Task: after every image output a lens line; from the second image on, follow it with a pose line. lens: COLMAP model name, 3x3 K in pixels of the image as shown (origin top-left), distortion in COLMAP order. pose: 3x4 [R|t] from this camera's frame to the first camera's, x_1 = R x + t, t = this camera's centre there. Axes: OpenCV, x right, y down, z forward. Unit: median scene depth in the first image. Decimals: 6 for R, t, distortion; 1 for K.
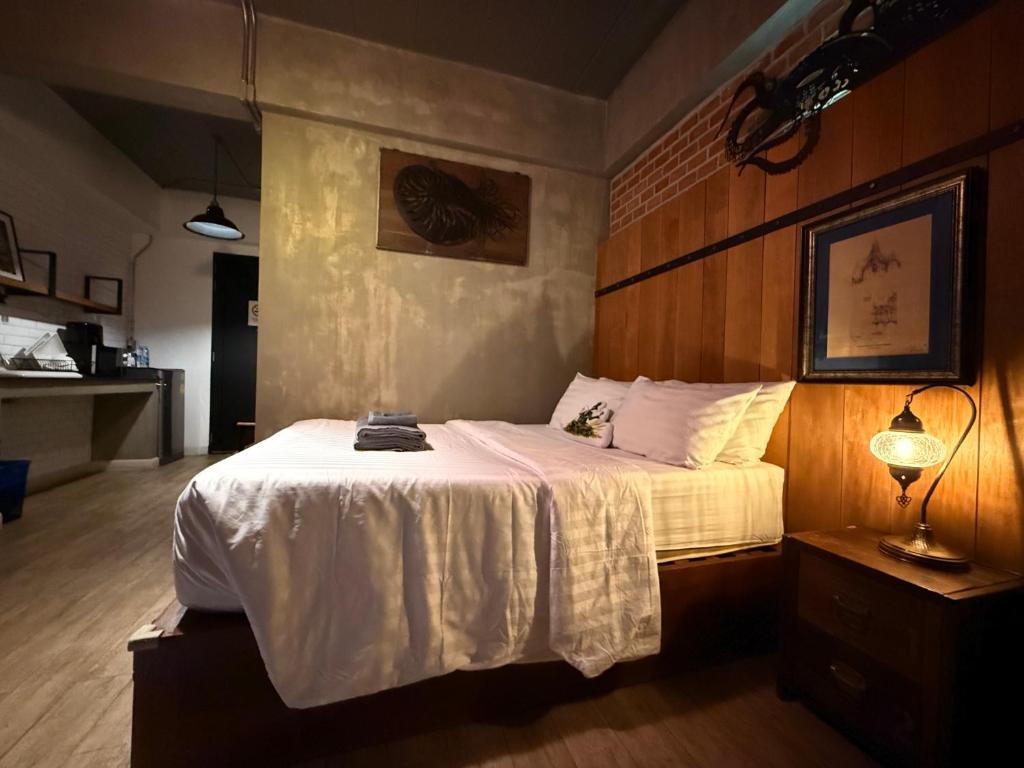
lens RADIAL K [[416.5, 0, 510.3], [0, 416.5, 383.6], [0, 0, 1]] dist [0.000969, 0.000126]
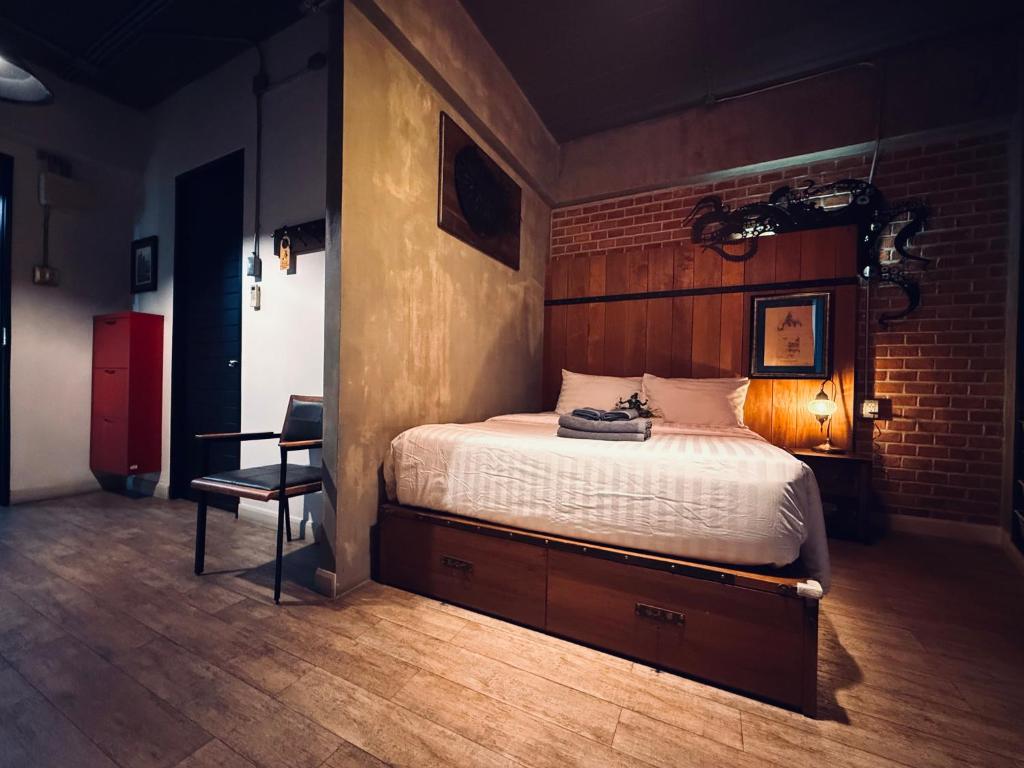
lens RADIAL K [[416.5, 0, 511.1], [0, 416.5, 383.0], [0, 0, 1]] dist [0.000969, 0.000126]
pose [[0.697295, -0.018476, 0.716546, -0.889181], [0.000824, 0.999688, 0.024975, -0.018321], [-0.716784, -0.016825, 0.697092, 0.289158]]
